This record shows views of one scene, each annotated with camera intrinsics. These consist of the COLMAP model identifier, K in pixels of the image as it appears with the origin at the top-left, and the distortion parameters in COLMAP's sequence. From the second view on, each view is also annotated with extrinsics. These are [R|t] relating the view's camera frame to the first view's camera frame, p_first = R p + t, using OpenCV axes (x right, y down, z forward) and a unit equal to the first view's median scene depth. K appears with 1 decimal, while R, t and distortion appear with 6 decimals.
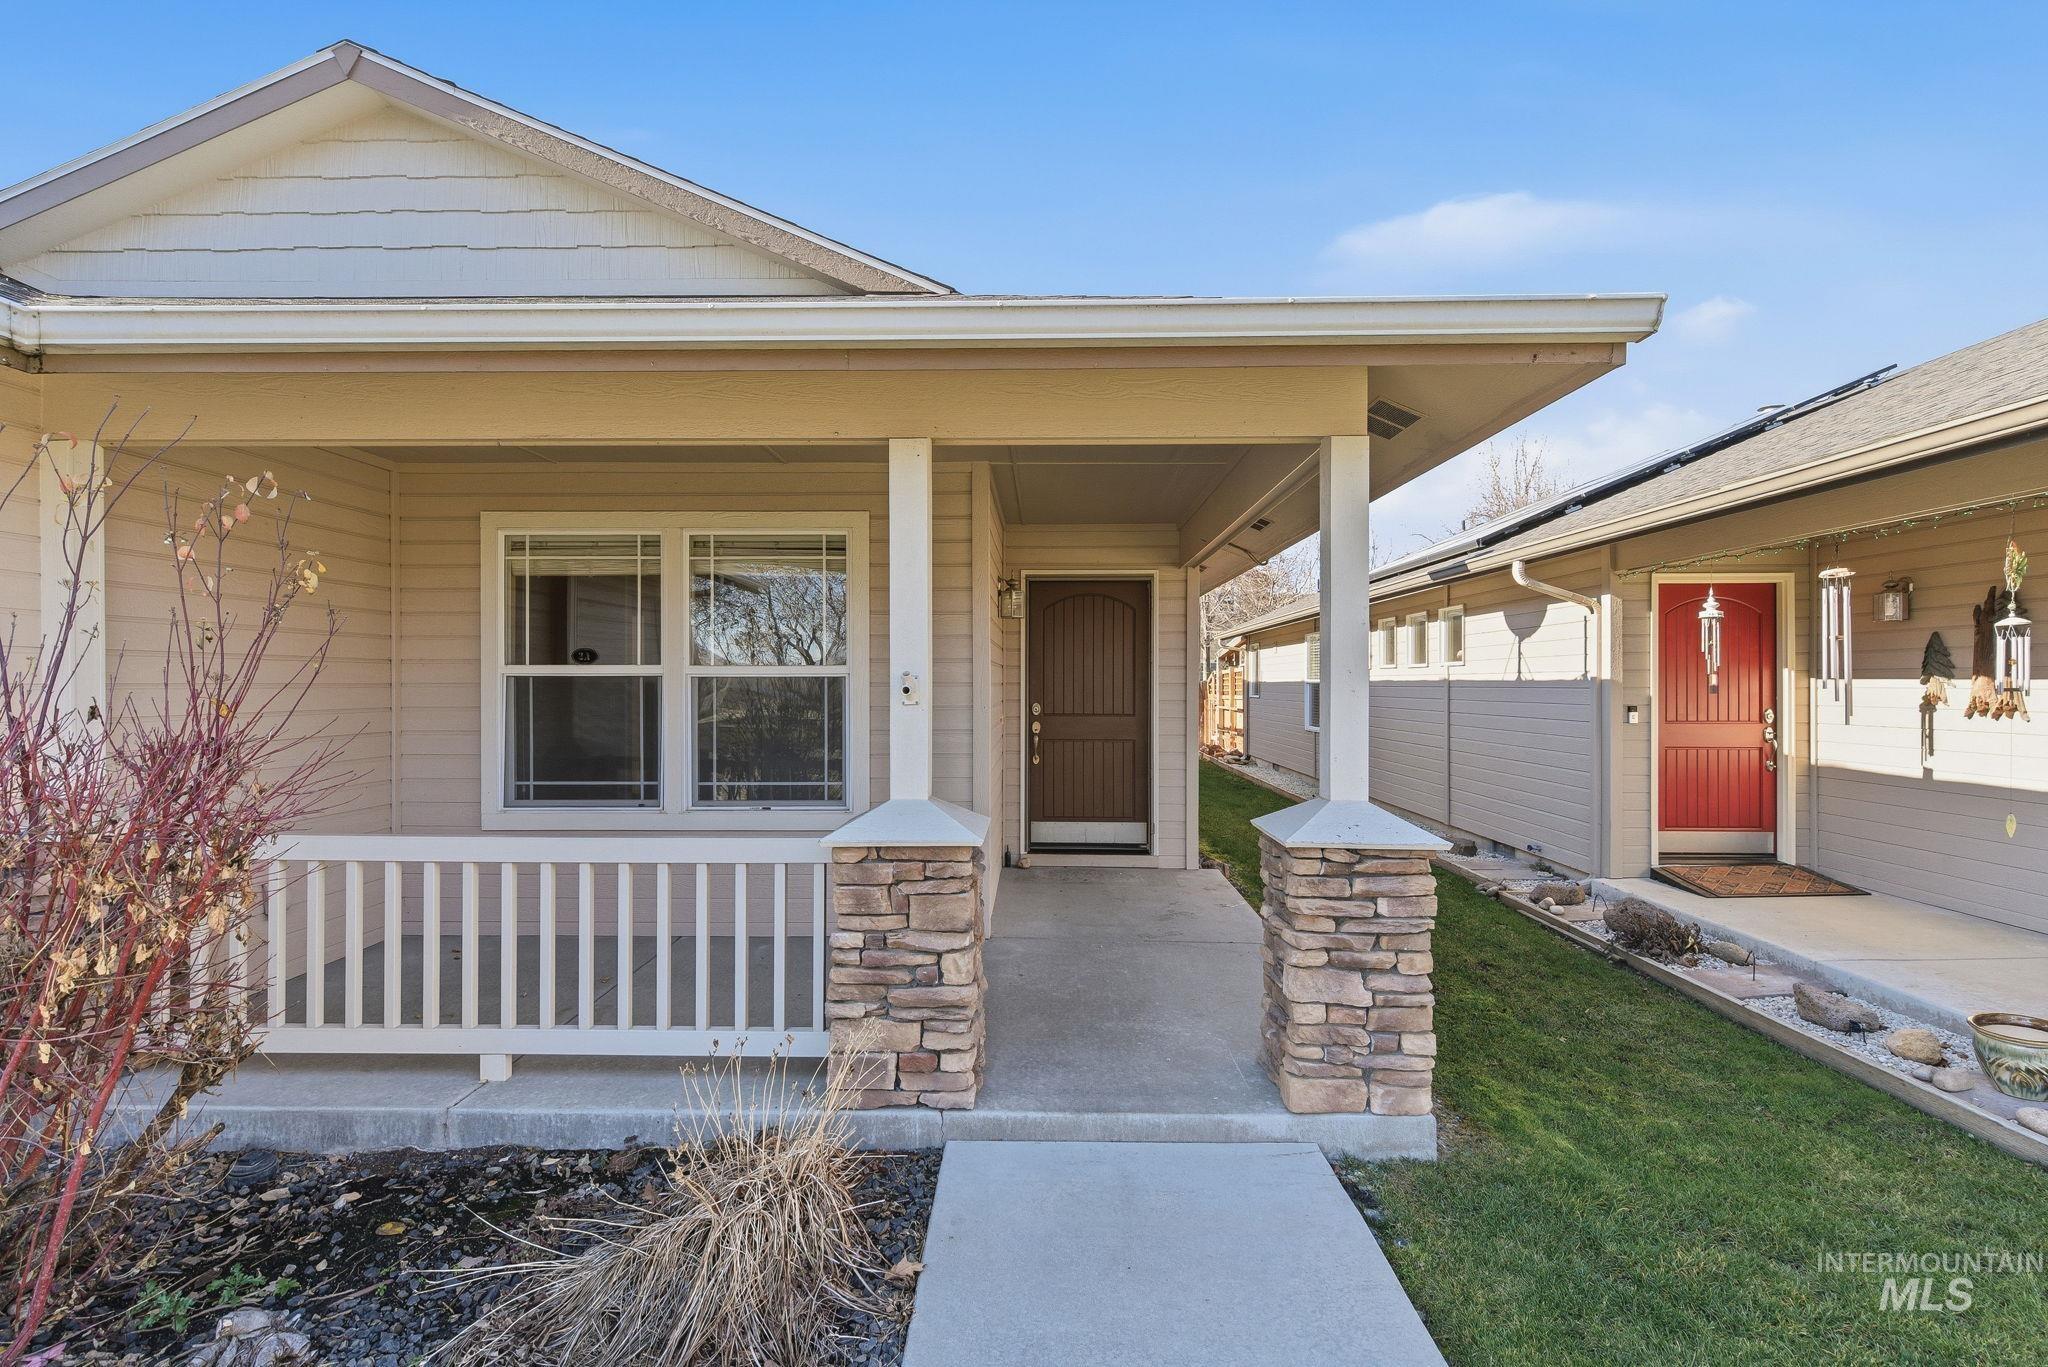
lens RADIAL K [[948.0, 0, 1024.0], [0, 948.0, 683.5], [0, 0, 1]] dist [0.013916, -0.000565]
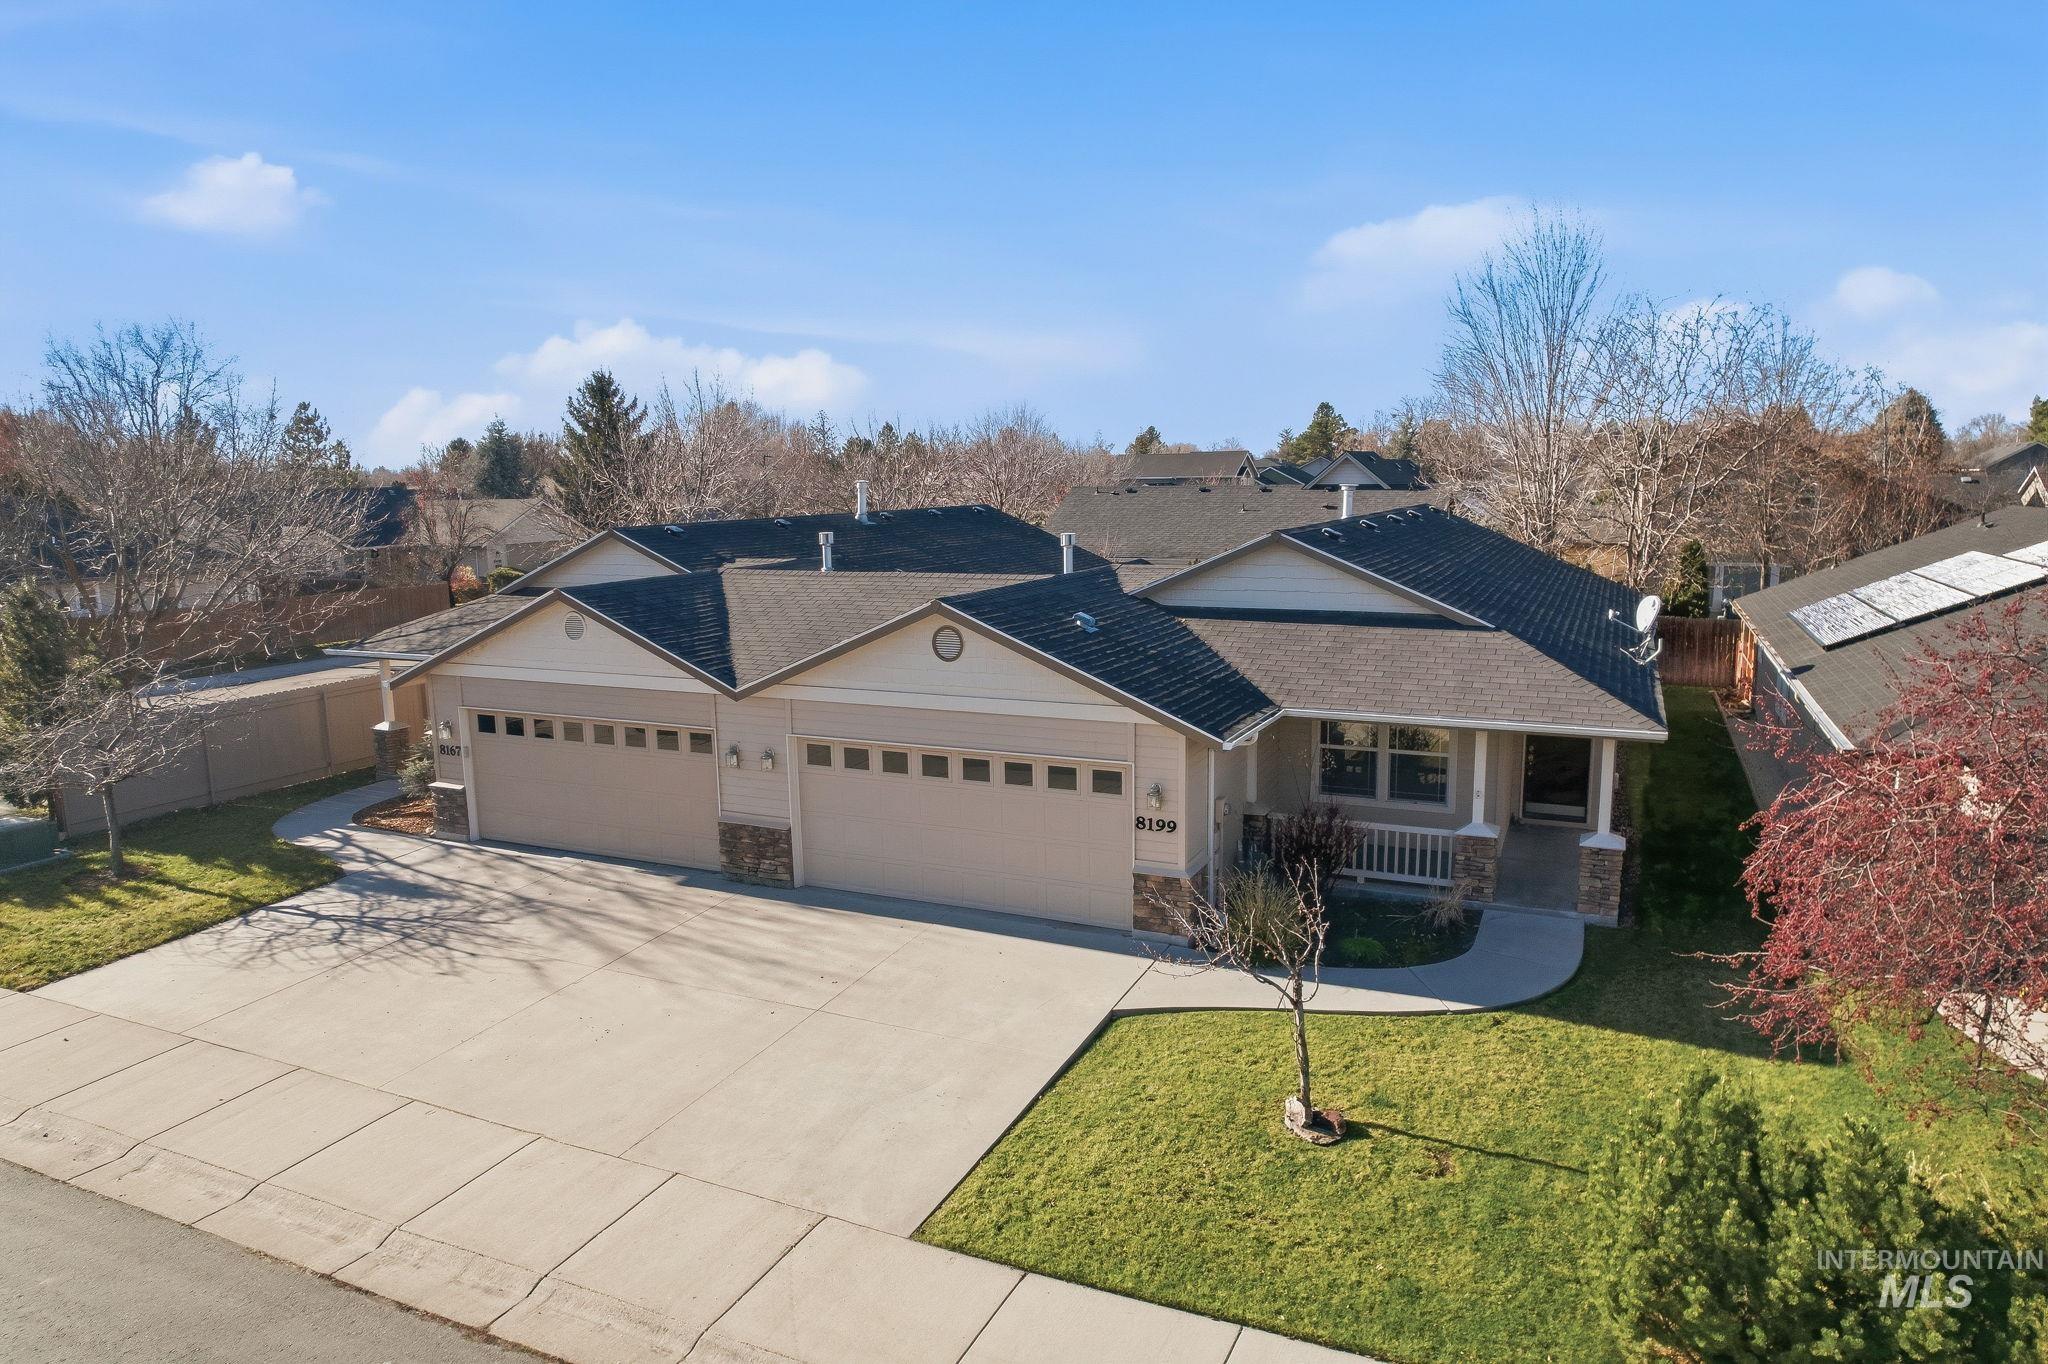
lens RADIAL K [[1364.9, 0, 1024.0], [0, 1364.9, 682.0], [0, 0, 1]] dist [-0.006726, -0.001138]
pose [[0.923663, 0.049929, -0.379939, 0.248601], [0.016579, 0.985340, 0.169792, -1.400388], [0.382847, -0.163130, 0.909295, -4.589039]]
